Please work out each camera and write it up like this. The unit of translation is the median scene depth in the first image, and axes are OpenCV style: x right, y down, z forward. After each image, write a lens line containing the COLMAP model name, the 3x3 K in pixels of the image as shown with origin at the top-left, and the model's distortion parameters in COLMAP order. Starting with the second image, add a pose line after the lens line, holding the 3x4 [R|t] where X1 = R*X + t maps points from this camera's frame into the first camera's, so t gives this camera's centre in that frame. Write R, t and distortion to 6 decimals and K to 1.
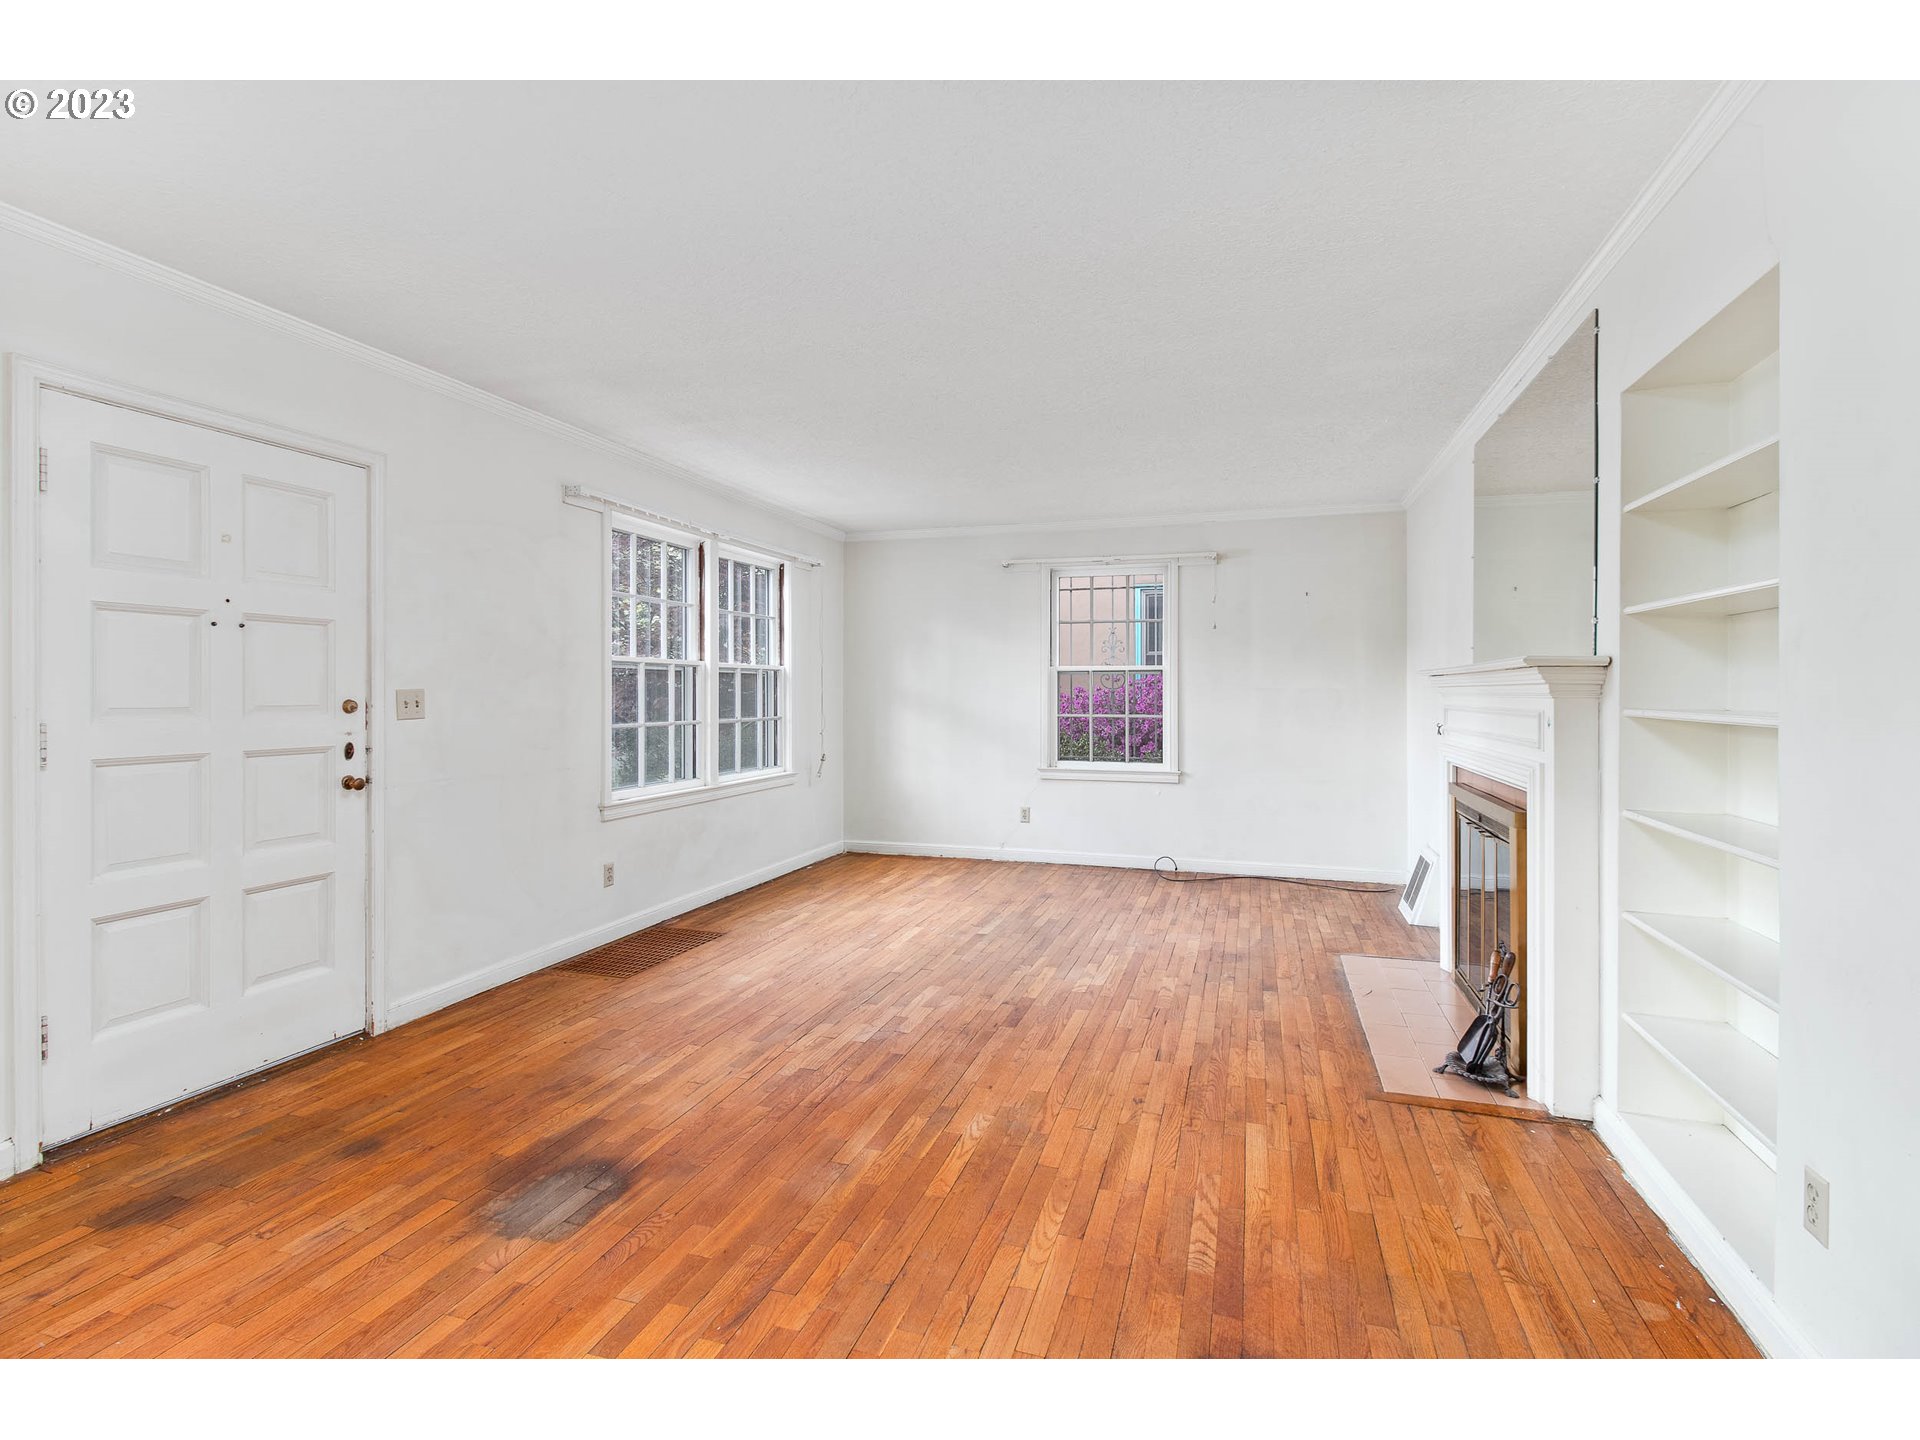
lens RADIAL K [[897.5, 0, 964.0], [0, 897.5, 700.6], [0, 0, 1]] dist [0.023022, -0.016047]
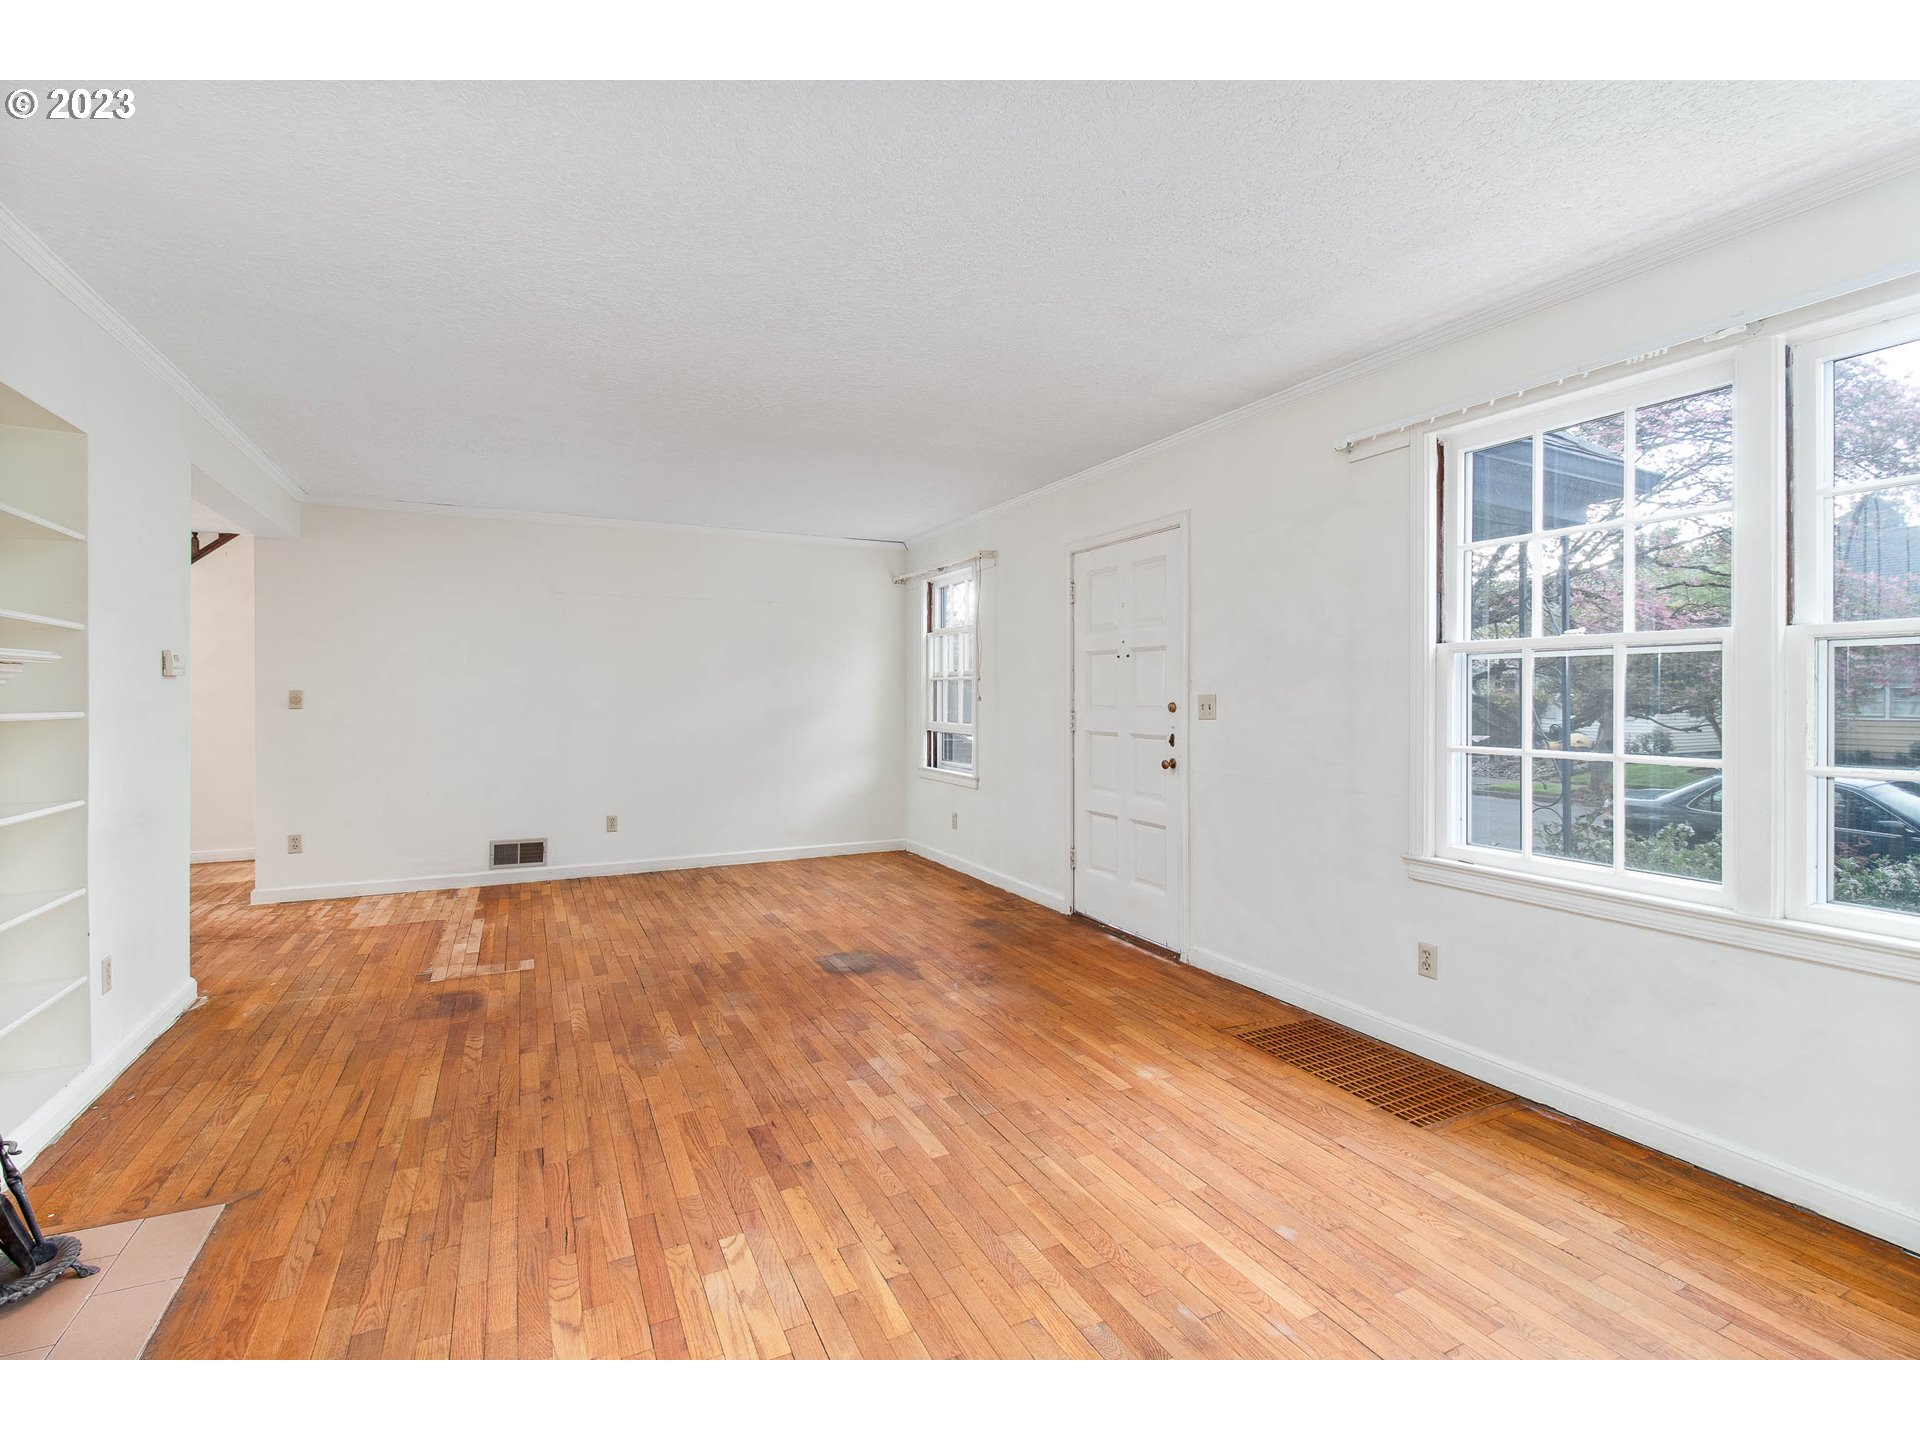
lens RADIAL K [[916.9, 0, 980.2], [0, 916.9, 694.2], [0, 0, 1]] dist [0.031617, -0.016863]
pose [[-0.717034, -0.000691, -0.697038, 0.462460], [-0.005427, 0.999975, 0.004591, -0.017240], [0.697017, 0.007075, -0.717019, 1.686206]]
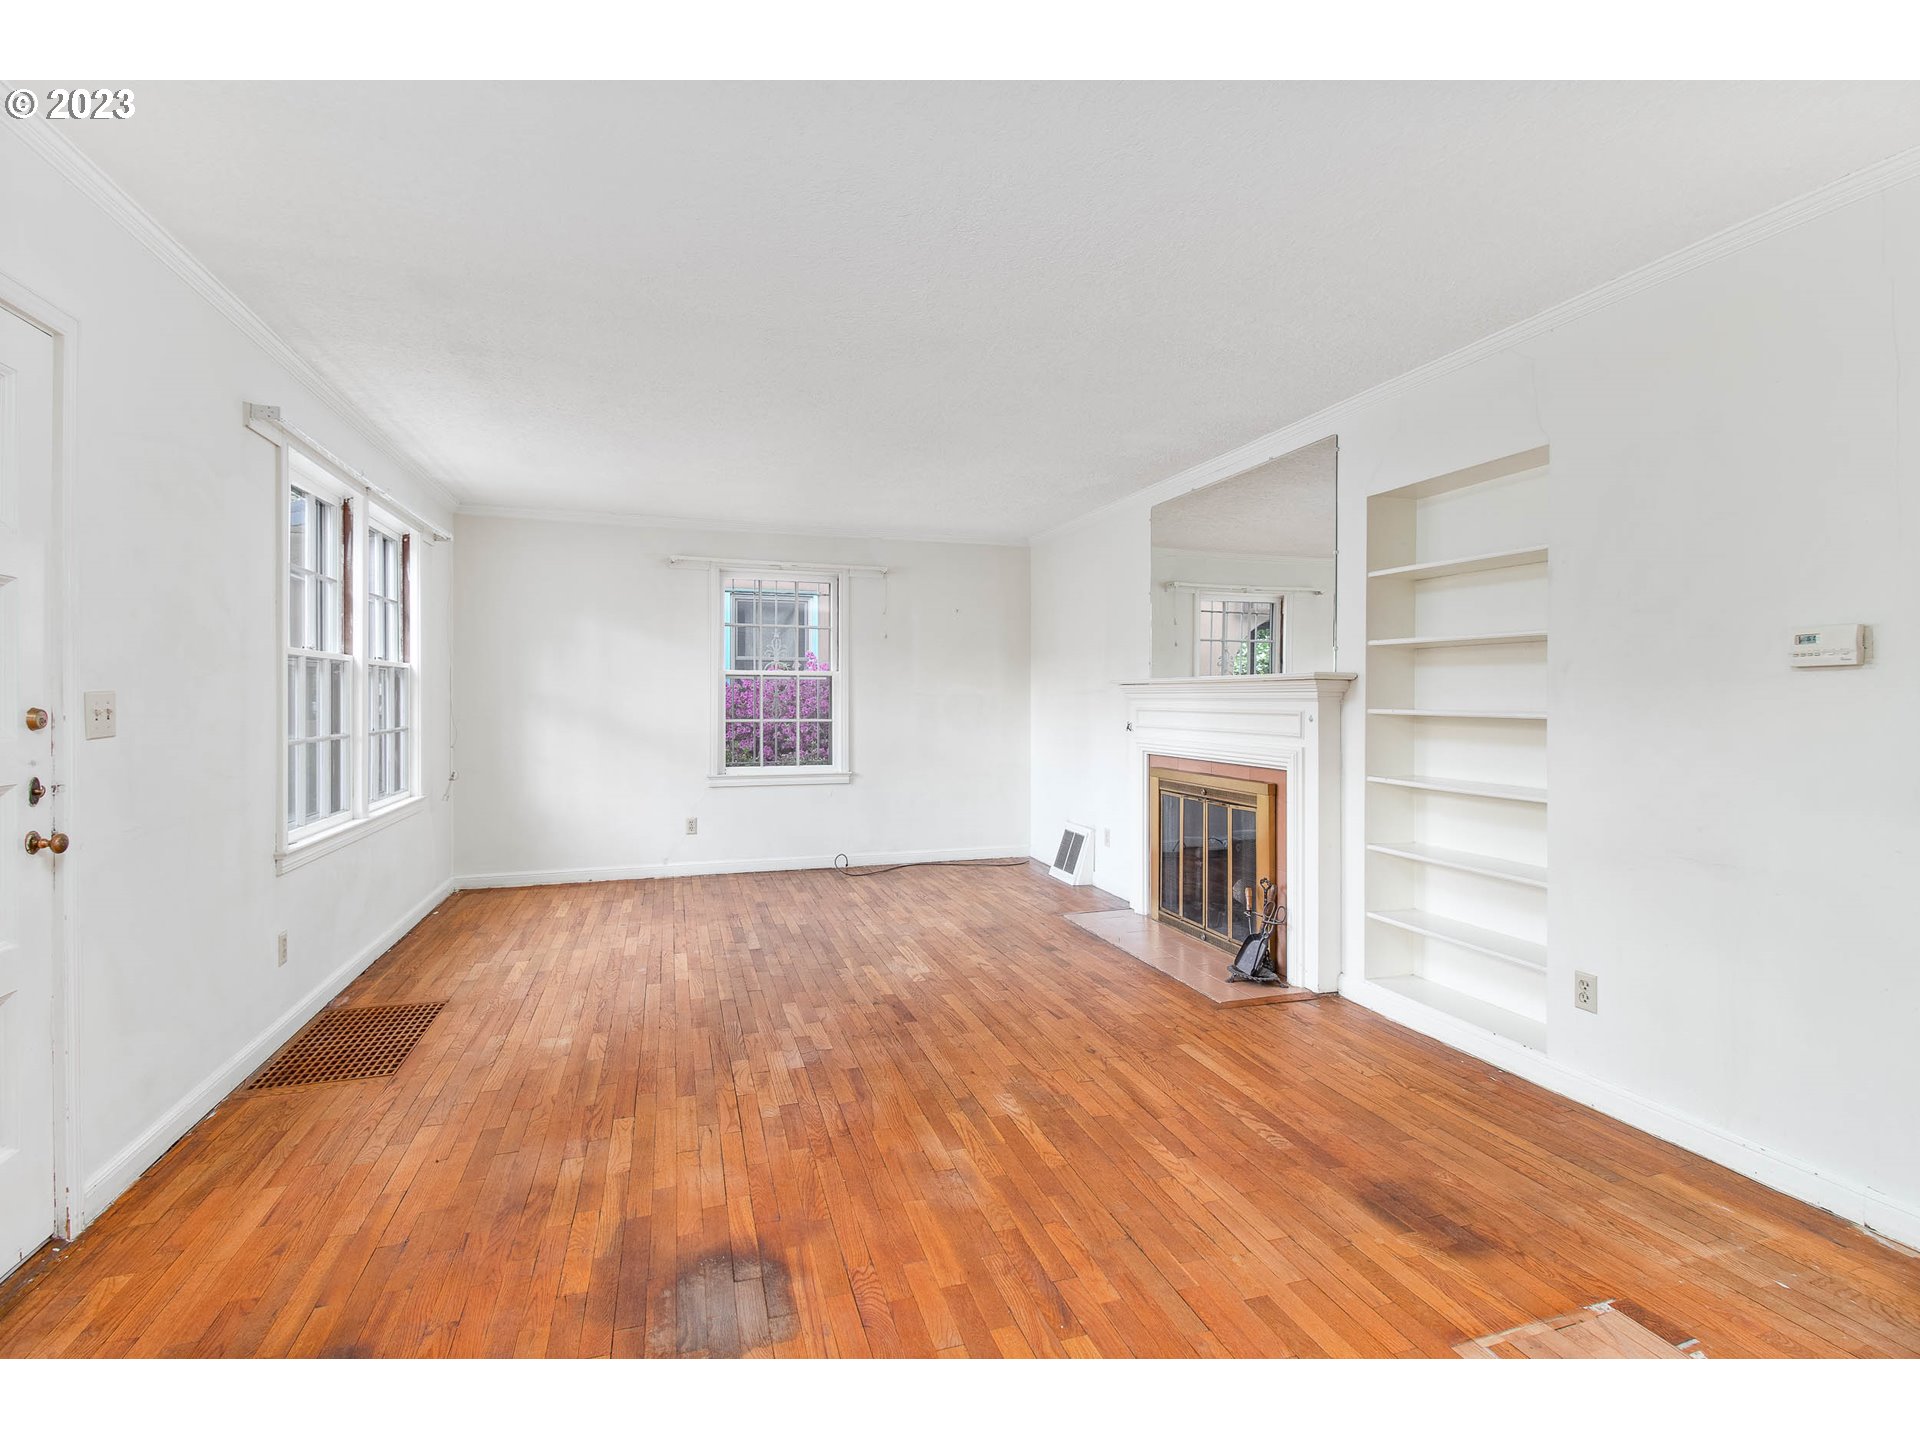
lens RADIAL K [[897.5, 0, 964.0], [0, 897.5, 700.6], [0, 0, 1]] dist [0.023022, -0.016047]
pose [[0.815357, -0.001042, 0.578958, -0.490392], [0.003584, 0.999988, -0.003249, -0.001410], [-0.578948, 0.004724, 0.815351, 0.122548]]
